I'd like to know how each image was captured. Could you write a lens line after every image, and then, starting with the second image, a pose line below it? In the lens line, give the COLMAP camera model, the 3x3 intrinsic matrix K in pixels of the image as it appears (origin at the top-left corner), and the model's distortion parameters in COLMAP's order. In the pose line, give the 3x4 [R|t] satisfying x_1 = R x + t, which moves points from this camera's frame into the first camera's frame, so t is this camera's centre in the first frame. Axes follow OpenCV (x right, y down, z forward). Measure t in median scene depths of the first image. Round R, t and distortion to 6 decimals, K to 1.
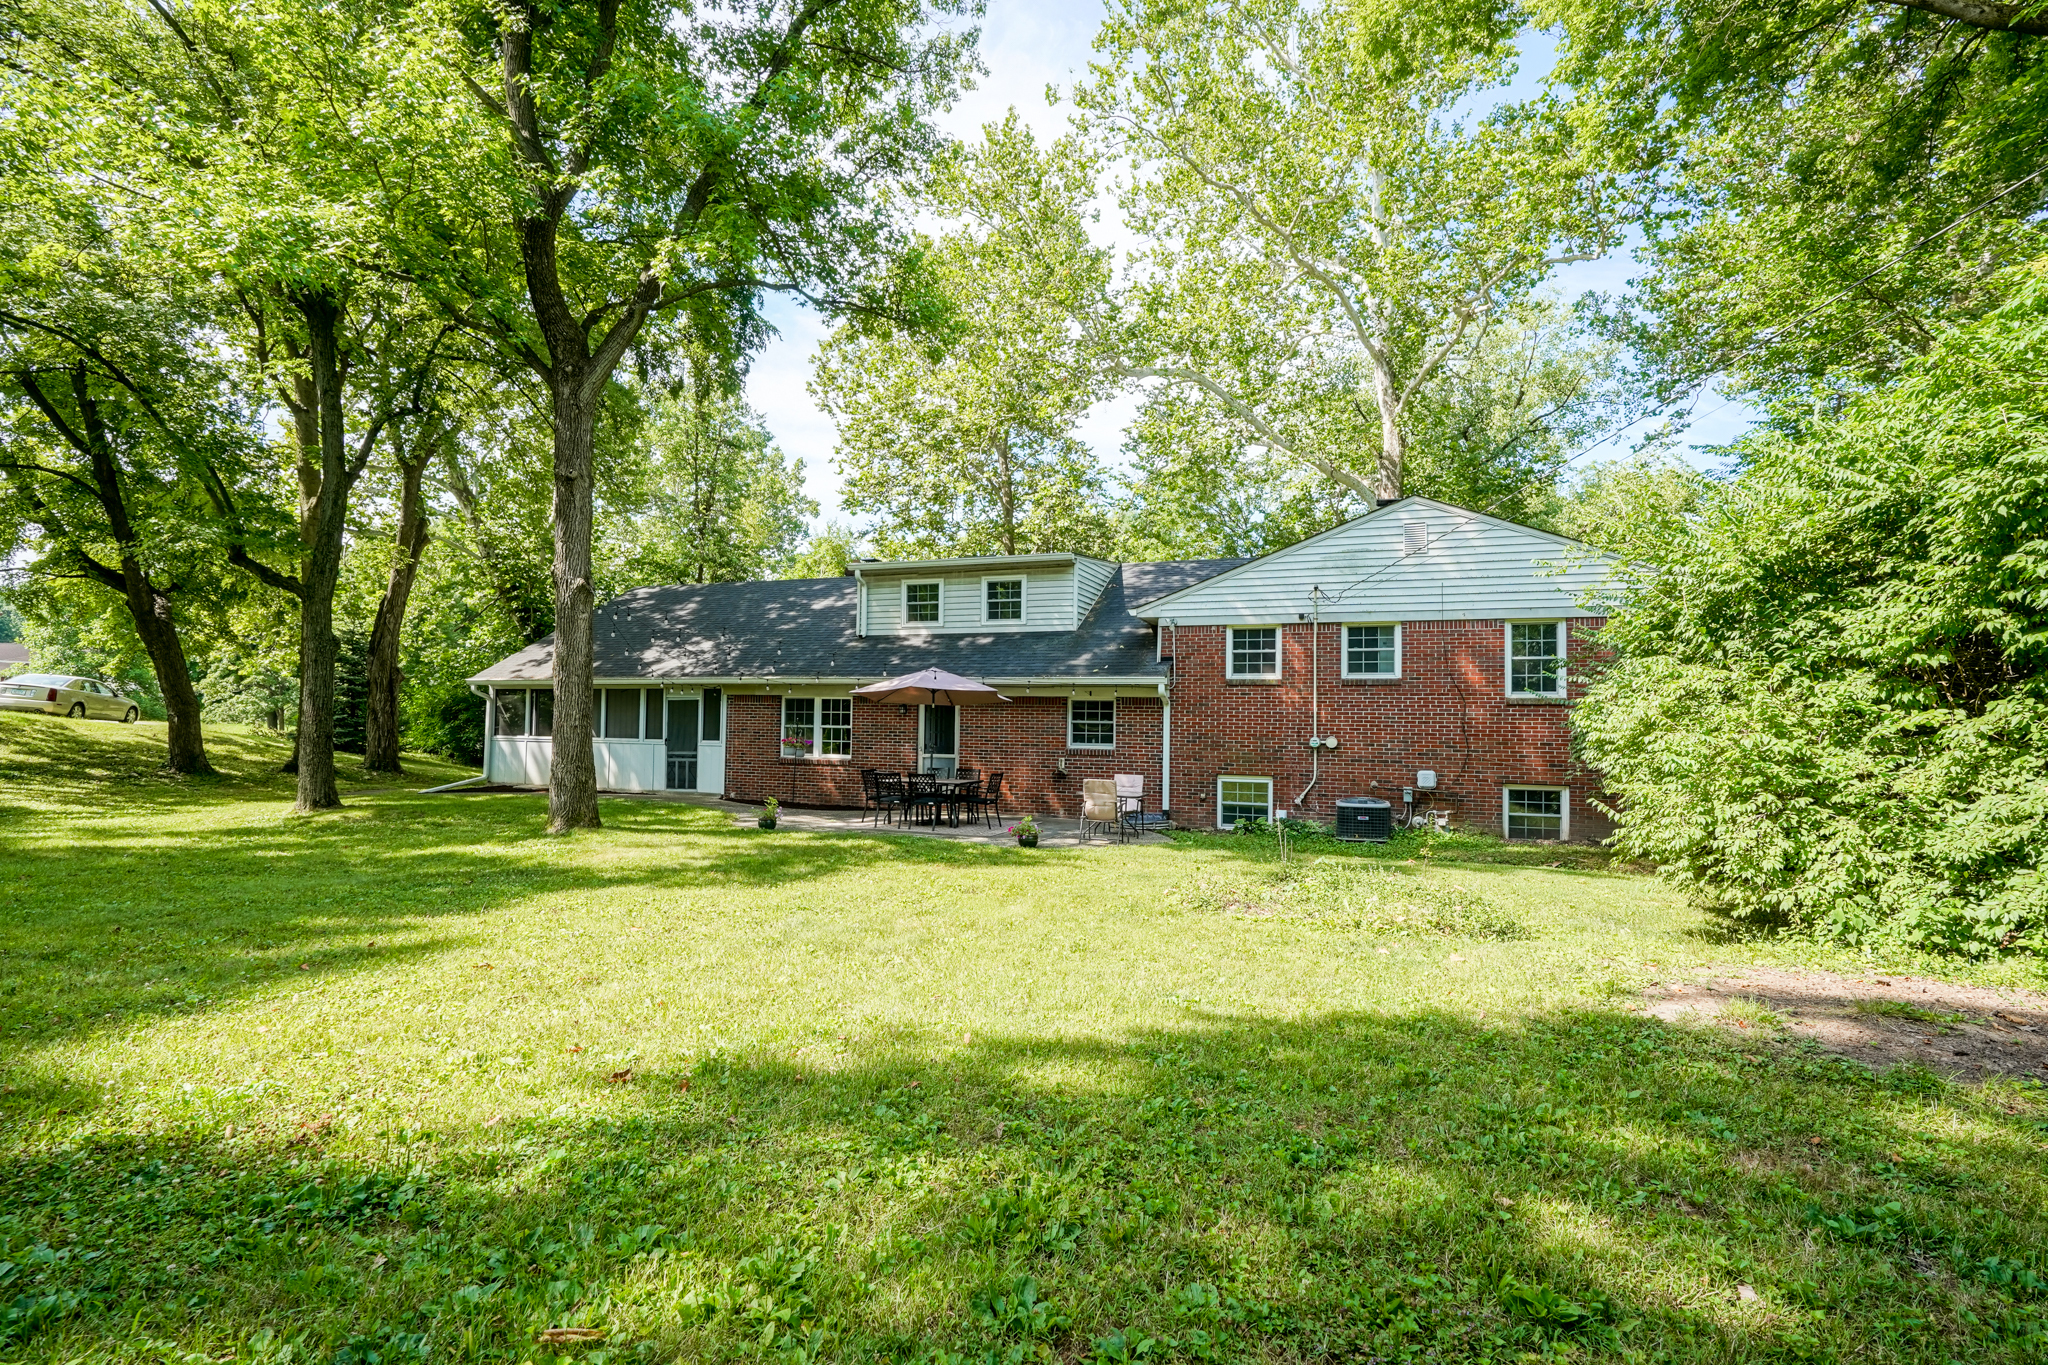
lens RADIAL K [[945.7, 0, 1019.1], [0, 945.7, 678.1], [0, 0, 1]] dist [-0.008045, 0.003133]
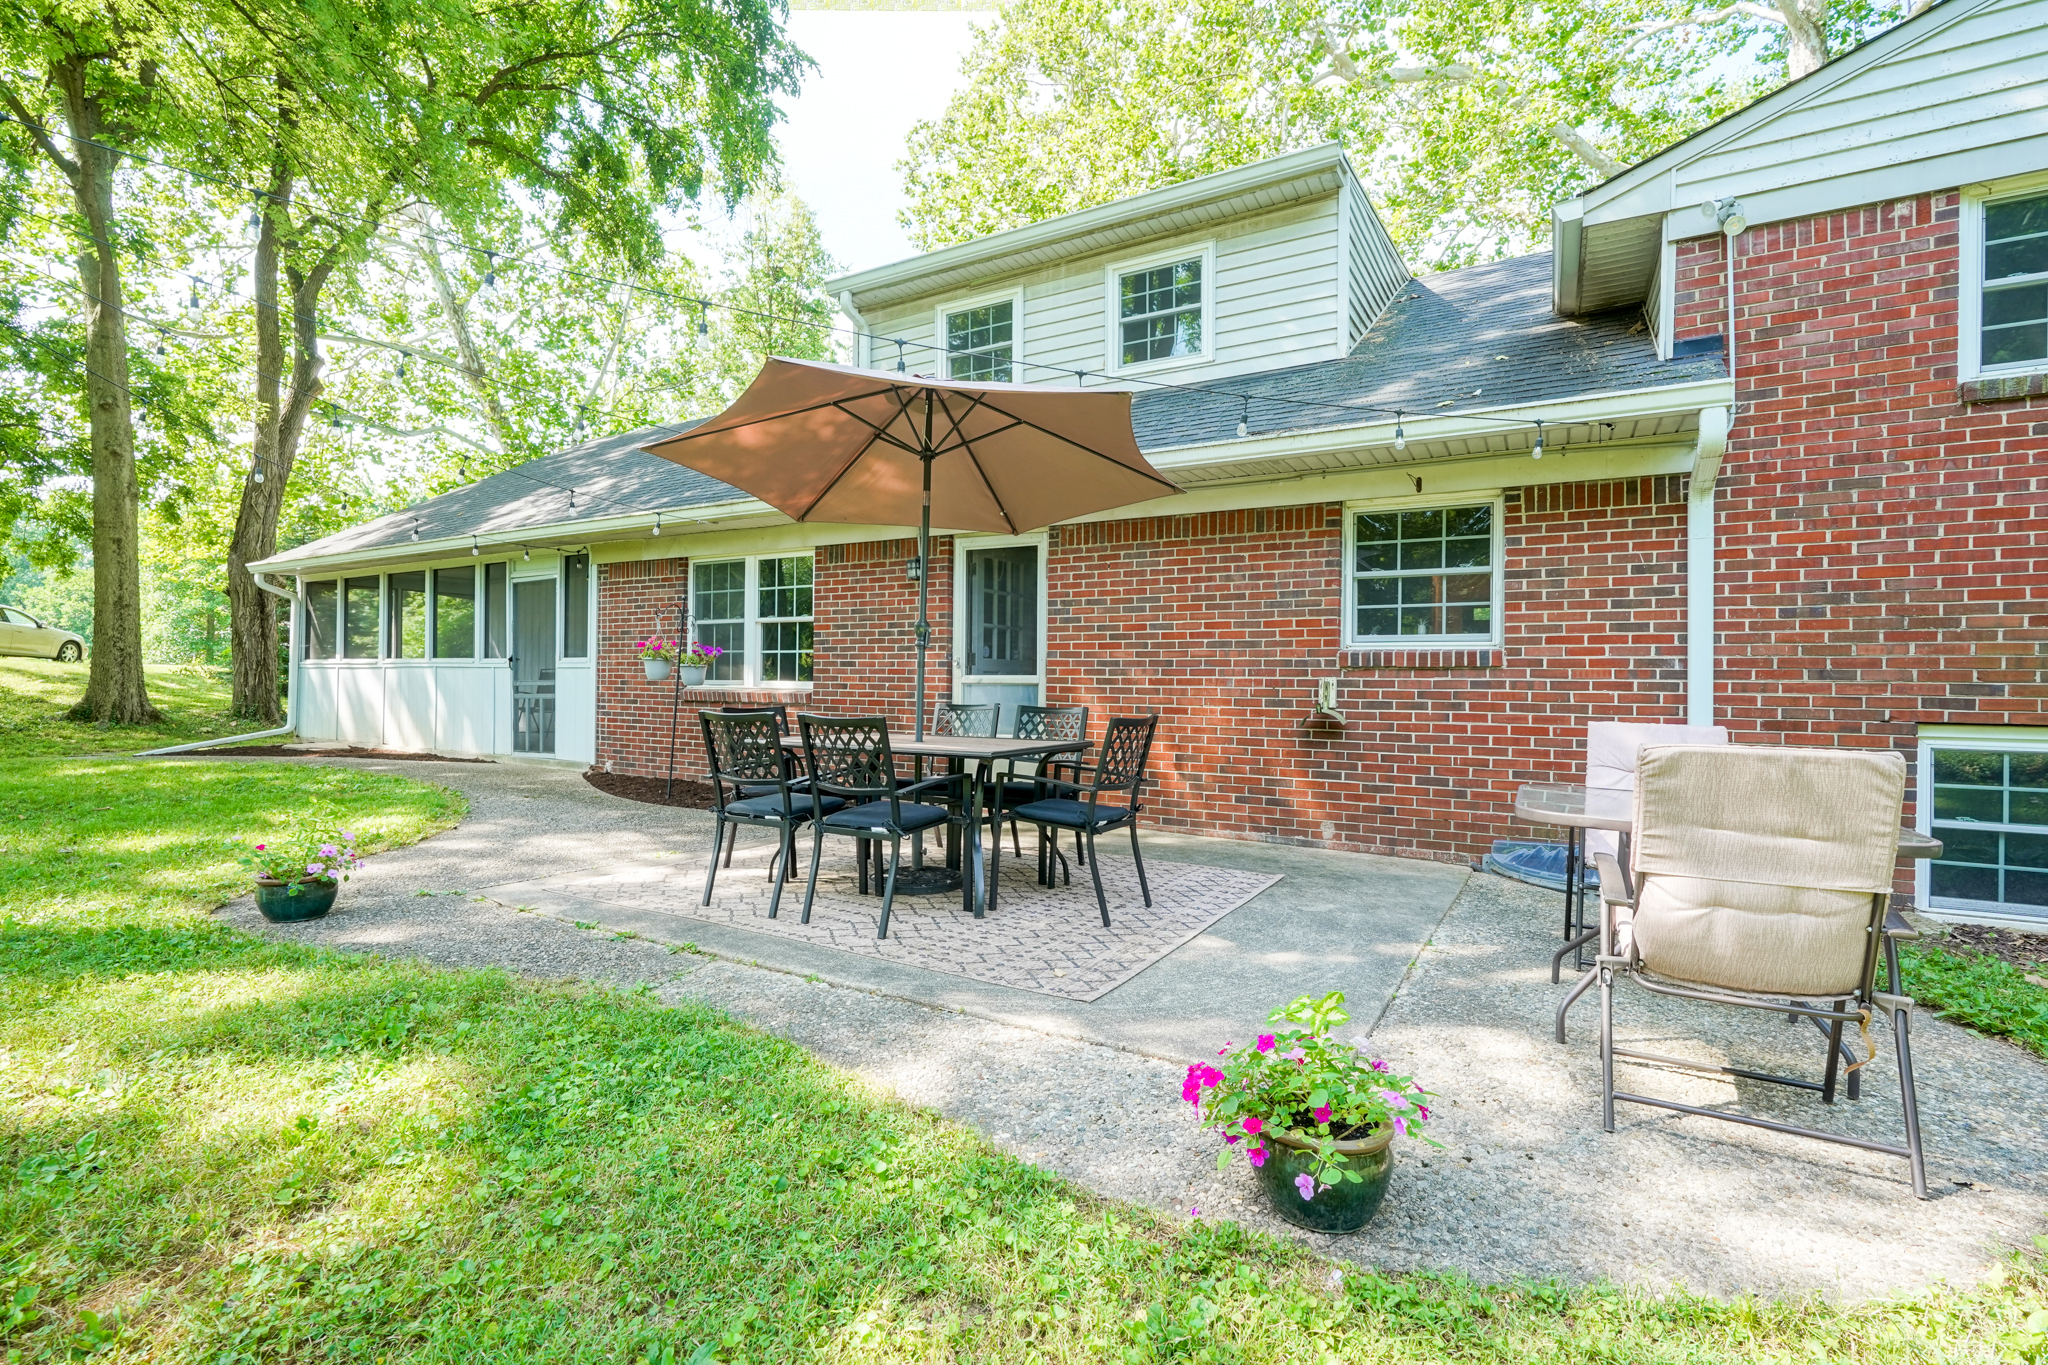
lens RADIAL K [[945.7, 0, 1019.1], [0, 945.7, 678.1], [0, 0, 1]] dist [-0.008045, 0.003133]
pose [[0.985482, -0.004421, -0.169720, -0.007132], [0.011819, 0.999022, 0.042602, 0.061193], [0.169366, -0.043990, 0.984571, 0.568427]]
